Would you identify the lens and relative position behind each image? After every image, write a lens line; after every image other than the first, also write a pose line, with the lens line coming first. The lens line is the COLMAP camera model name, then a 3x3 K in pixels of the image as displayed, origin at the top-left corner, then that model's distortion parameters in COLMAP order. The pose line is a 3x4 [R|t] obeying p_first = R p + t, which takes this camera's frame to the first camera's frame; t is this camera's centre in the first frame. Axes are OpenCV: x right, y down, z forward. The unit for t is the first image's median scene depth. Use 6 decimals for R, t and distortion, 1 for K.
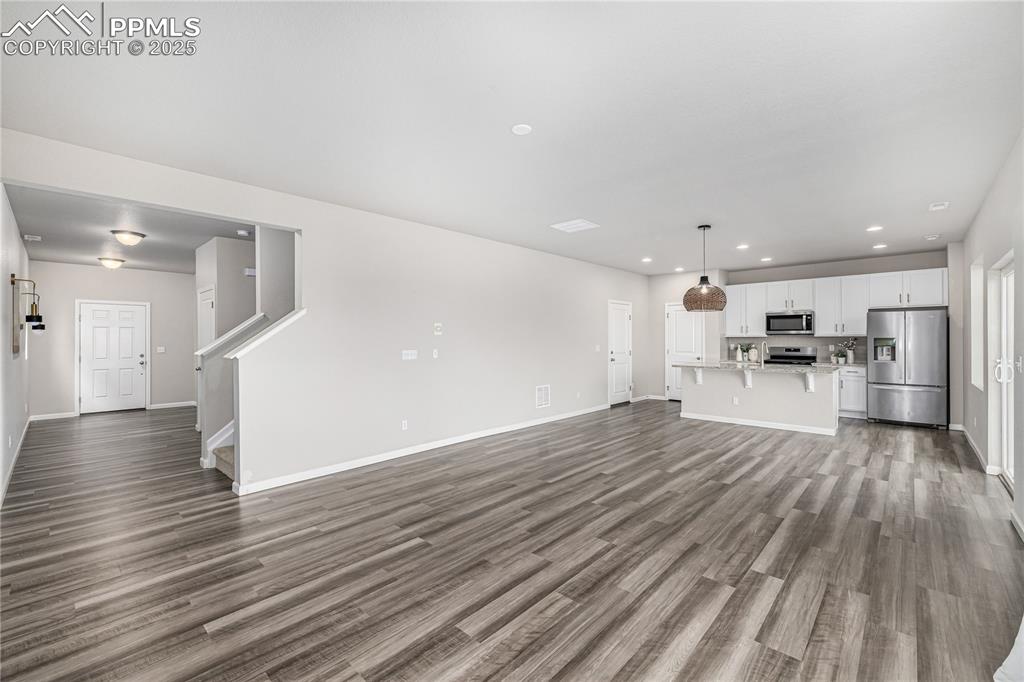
lens RADIAL K [[430.2, 0, 511.6], [0, 430.2, 336.7], [0, 0, 1]] dist [-0.000145, 0.000704]
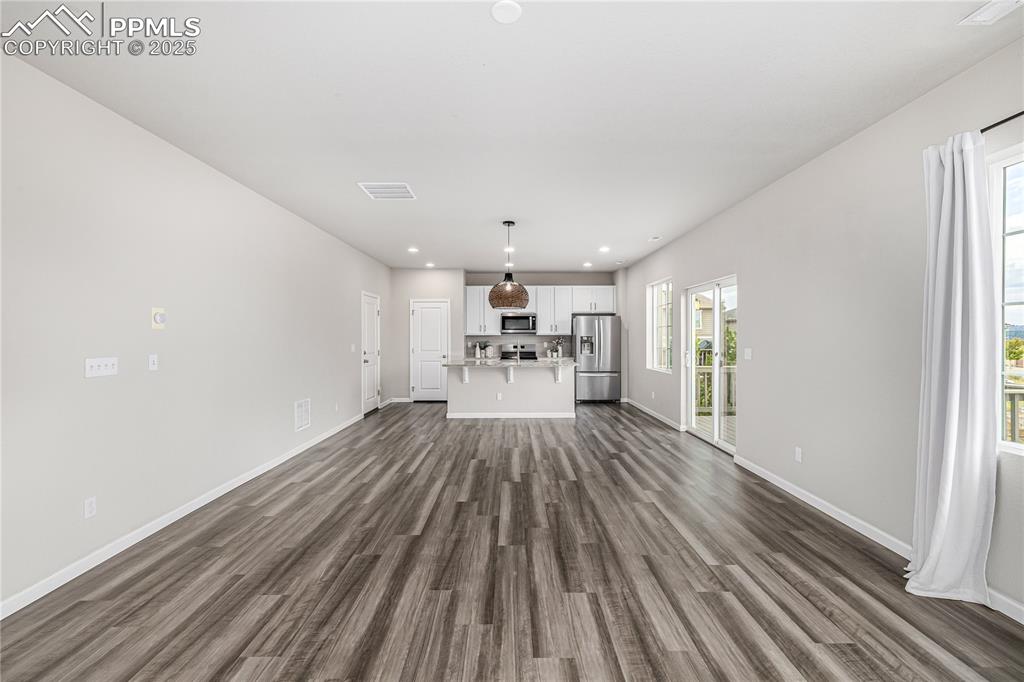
lens RADIAL K [[430.2, 0, 514.1], [0, 430.2, 335.4], [0, 0, 1]] dist [-0.000145, 0.000704]
pose [[0.726384, 0.003458, 0.687281, -0.257426], [-0.003265, 0.999993, -0.001580, 0.003968], [-0.687282, -0.001096, 0.726390, 0.321446]]
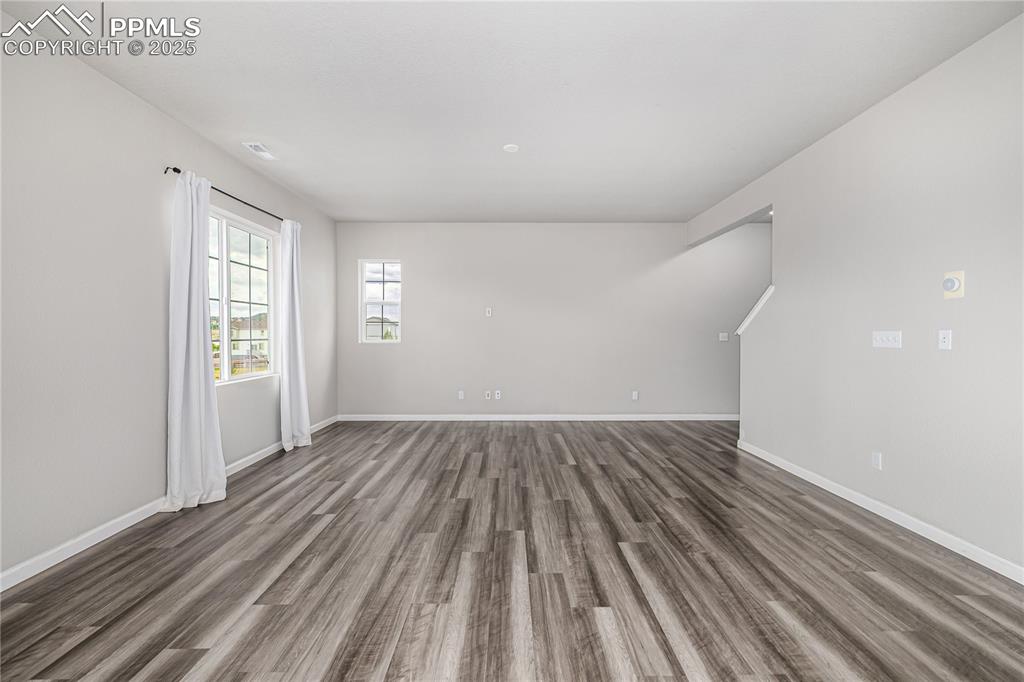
lens RADIAL K [[430.2, 0, 508.8], [0, 430.2, 339.7], [0, 0, 1]] dist [-0.000145, 0.000704]
pose [[-0.732711, 0.014732, -0.680381, 0.546579], [0.005850, 0.999865, 0.015350, 0.034361], [0.680515, 0.007267, -0.732698, 1.182560]]
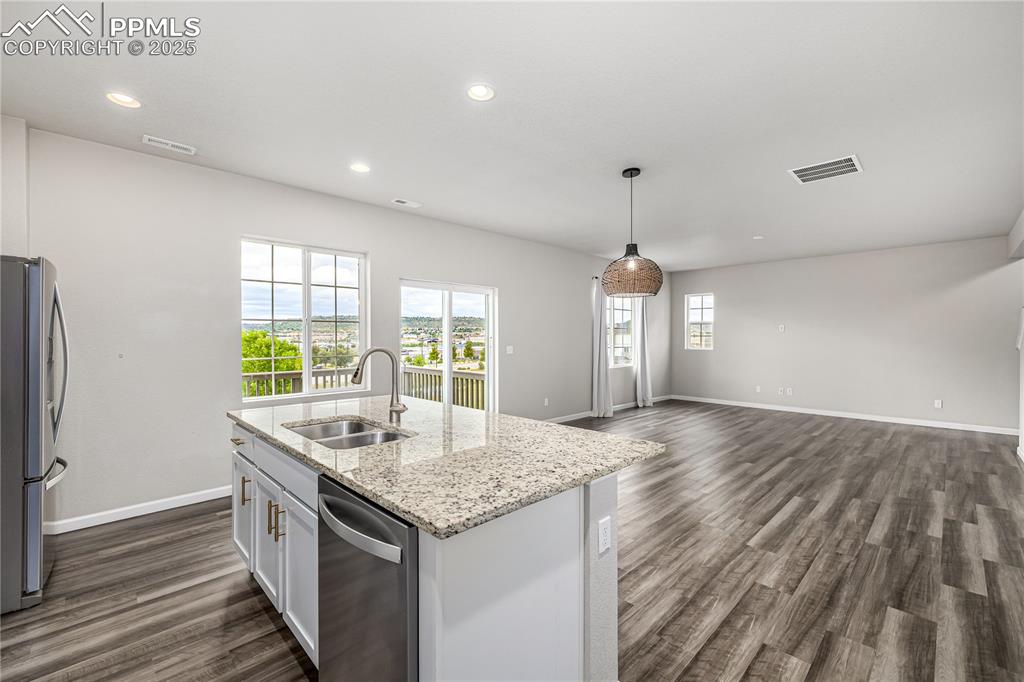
lens RADIAL K [[430.2, 0, 512.1], [0, 430.2, 338.4], [0, 0, 1]] dist [-0.000145, 0.000704]
pose [[-0.998870, 0.004686, 0.047296, 0.706018], [0.004597, 0.999987, -0.001994, 0.009013], [-0.047305, -0.001774, -0.998879, 1.967017]]
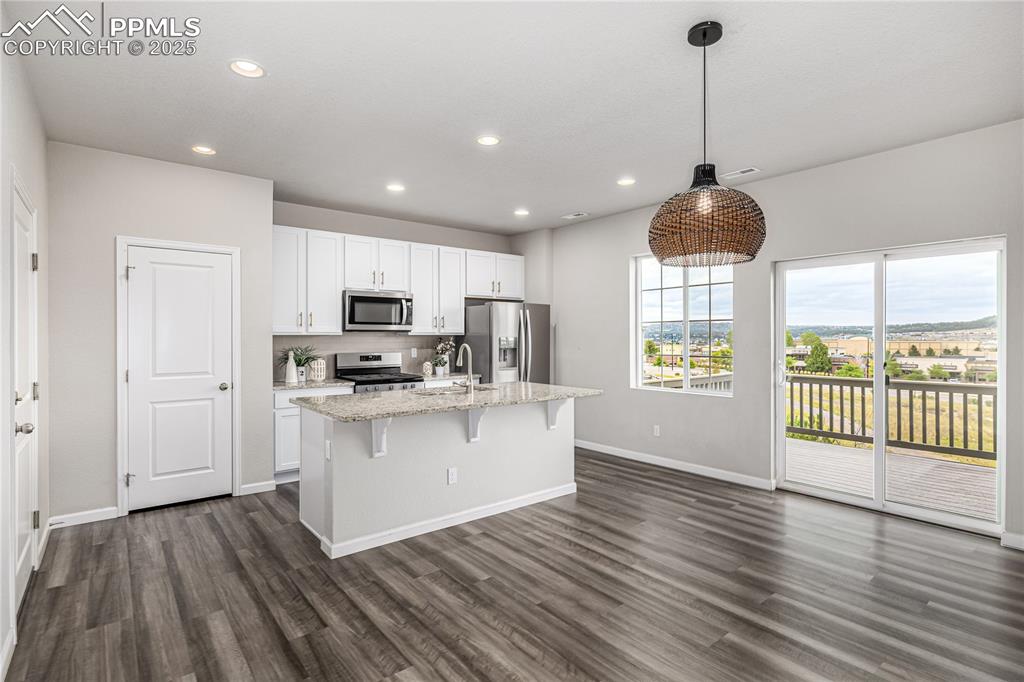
lens RADIAL K [[508.0, 0, 514.1], [0, 508.0, 337.3], [0, 0, 1]] dist [-0.001056, 0.000484]
pose [[0.143297, 0.001531, 0.989679, -0.001585], [-0.002866, 0.999995, -0.001132, 0.005851], [-0.989676, -0.002674, 0.143300, 1.280114]]
